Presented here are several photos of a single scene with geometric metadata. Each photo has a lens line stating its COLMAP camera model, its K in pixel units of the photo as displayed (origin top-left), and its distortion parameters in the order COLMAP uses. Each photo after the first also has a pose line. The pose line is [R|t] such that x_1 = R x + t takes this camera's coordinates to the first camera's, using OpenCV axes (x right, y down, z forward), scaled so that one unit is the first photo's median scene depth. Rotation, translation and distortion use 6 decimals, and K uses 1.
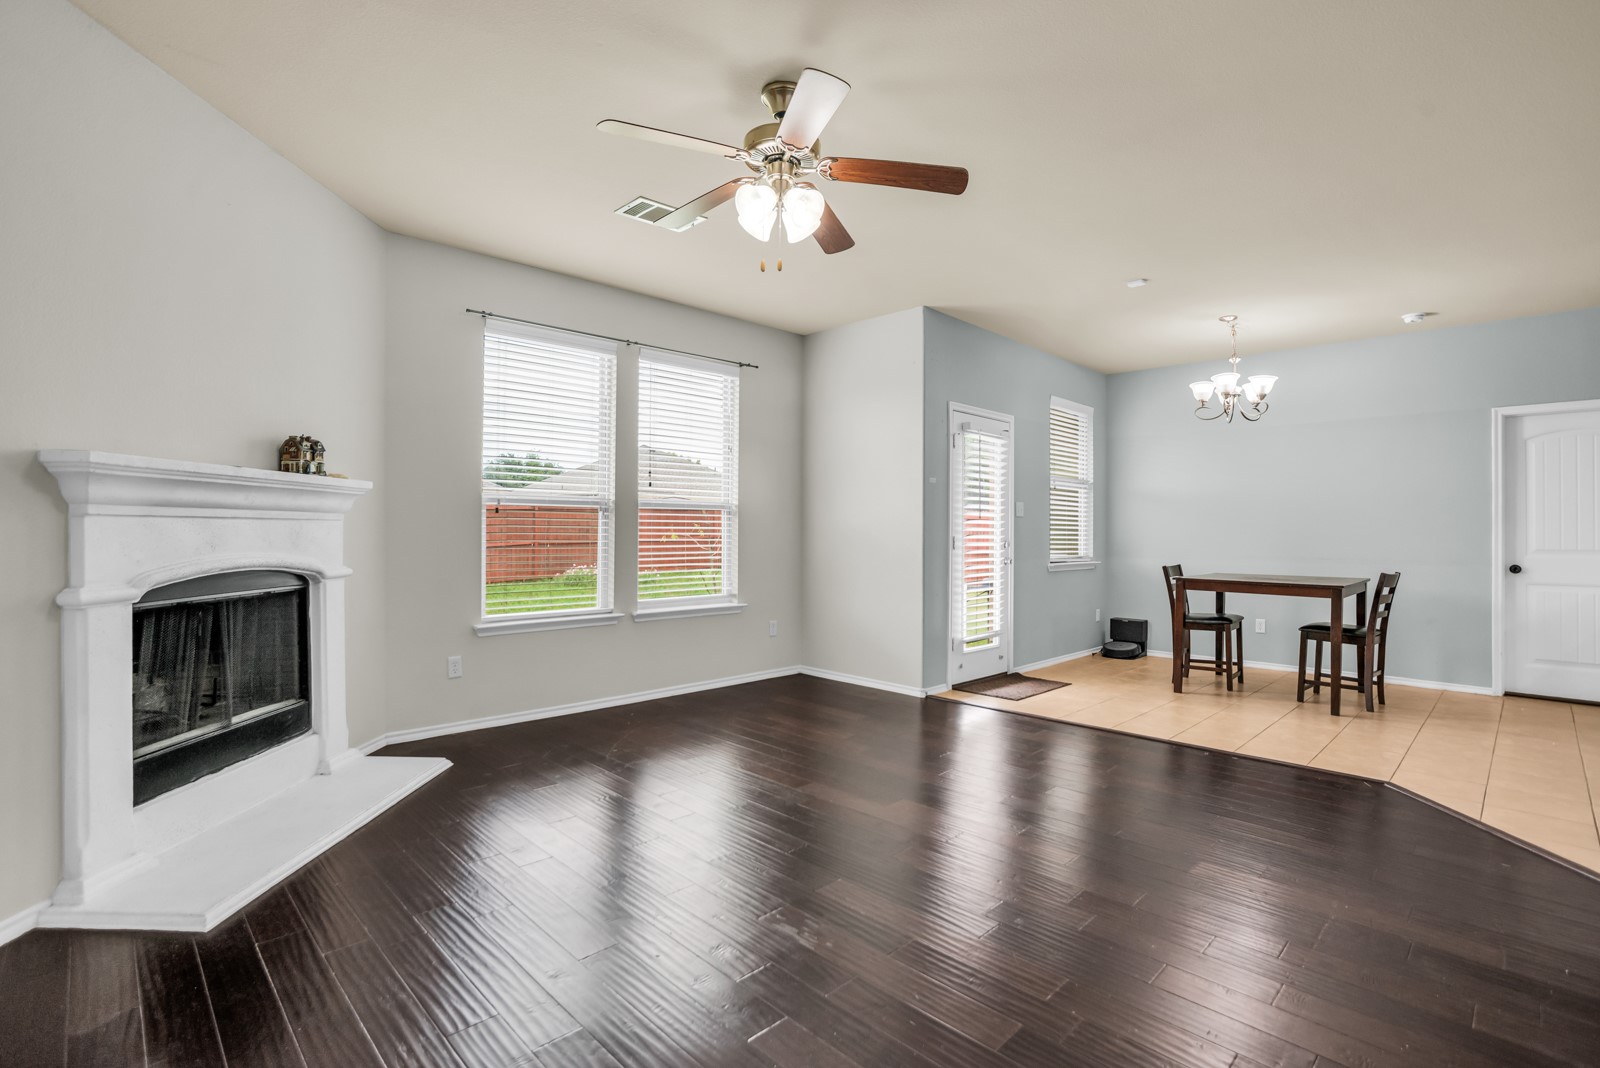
lens RADIAL K [[746.7, 0, 803.3], [0, 746.7, 527.3], [0, 0, 1]] dist [-0.051815, 0.020583]
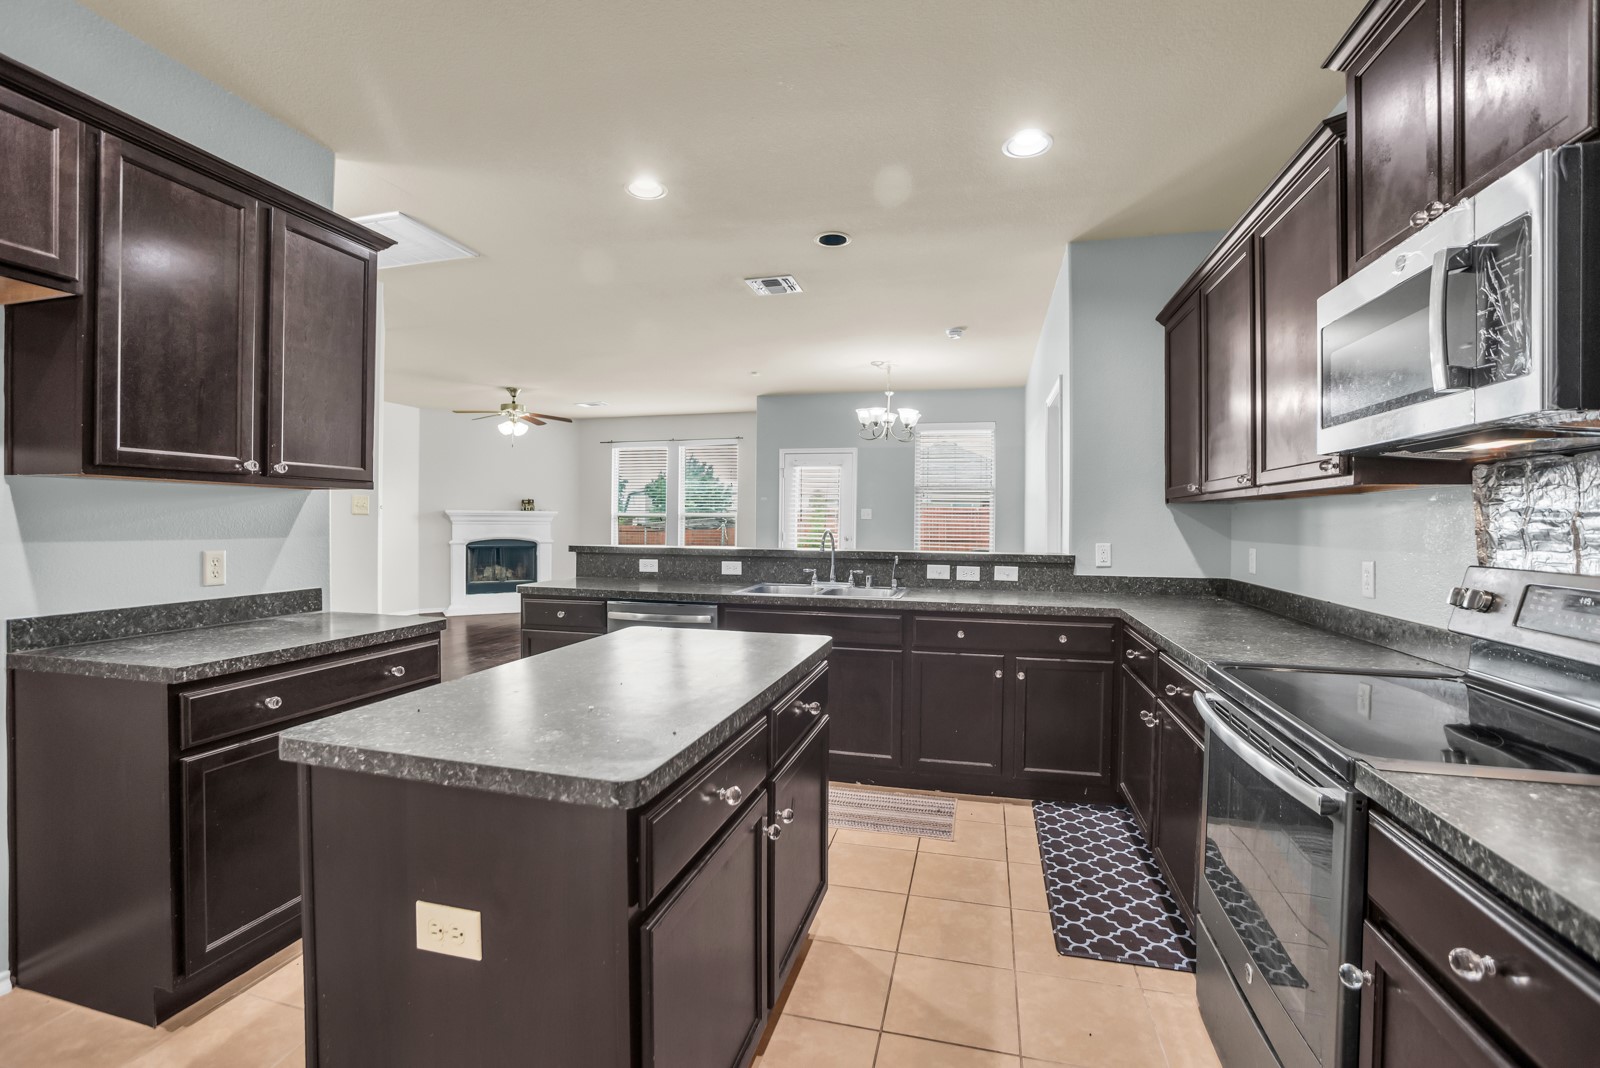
lens RADIAL K [[746.7, 0, 803.3], [0, 746.7, 527.3], [0, 0, 1]] dist [-0.051815, 0.020583]
pose [[0.529910, -0.001778, -0.848052, 2.378552], [-0.000925, 0.999996, -0.002675, 0.009347], [0.848053, 0.002202, 0.529906, 0.256824]]
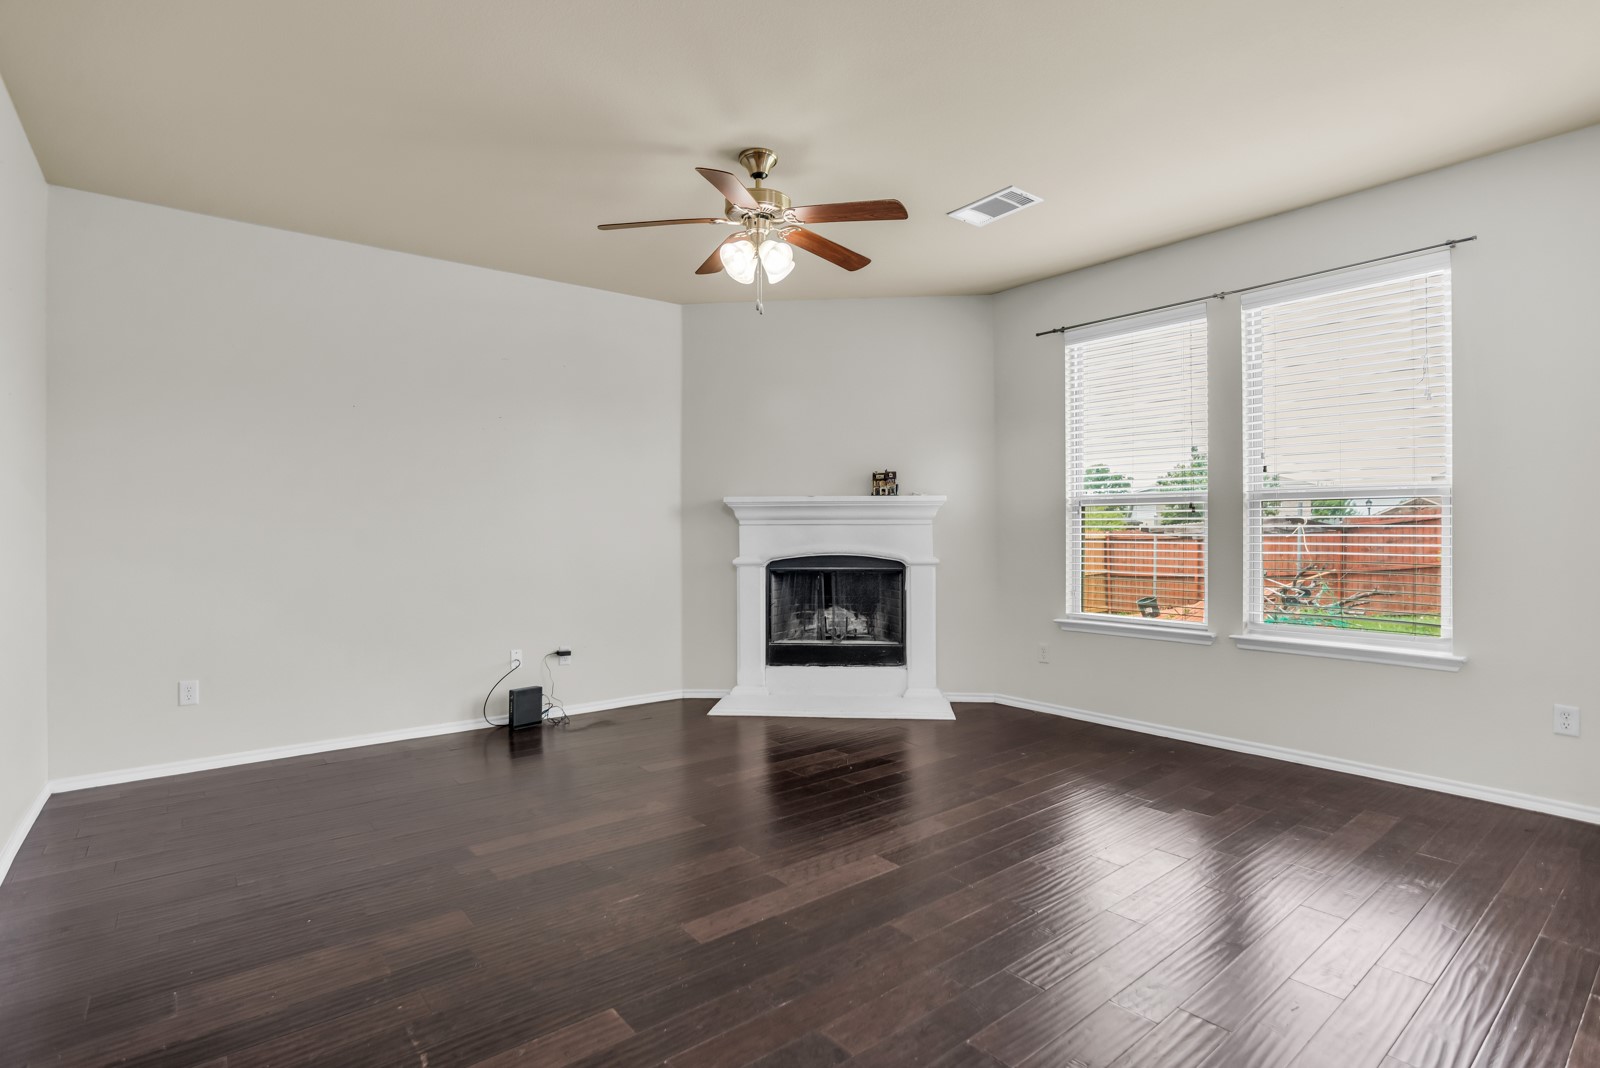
lens RADIAL K [[802.0, 0, 794.3], [0, 802.0, 527.4], [0, 0, 1]] dist [-0.046599, 0.000076]
pose [[-0.081128, -0.013699, -0.996610, 0.867869], [0.000470, 0.999905, -0.013782, 0.016598], [0.996704, -0.001586, -0.081114, 0.821407]]
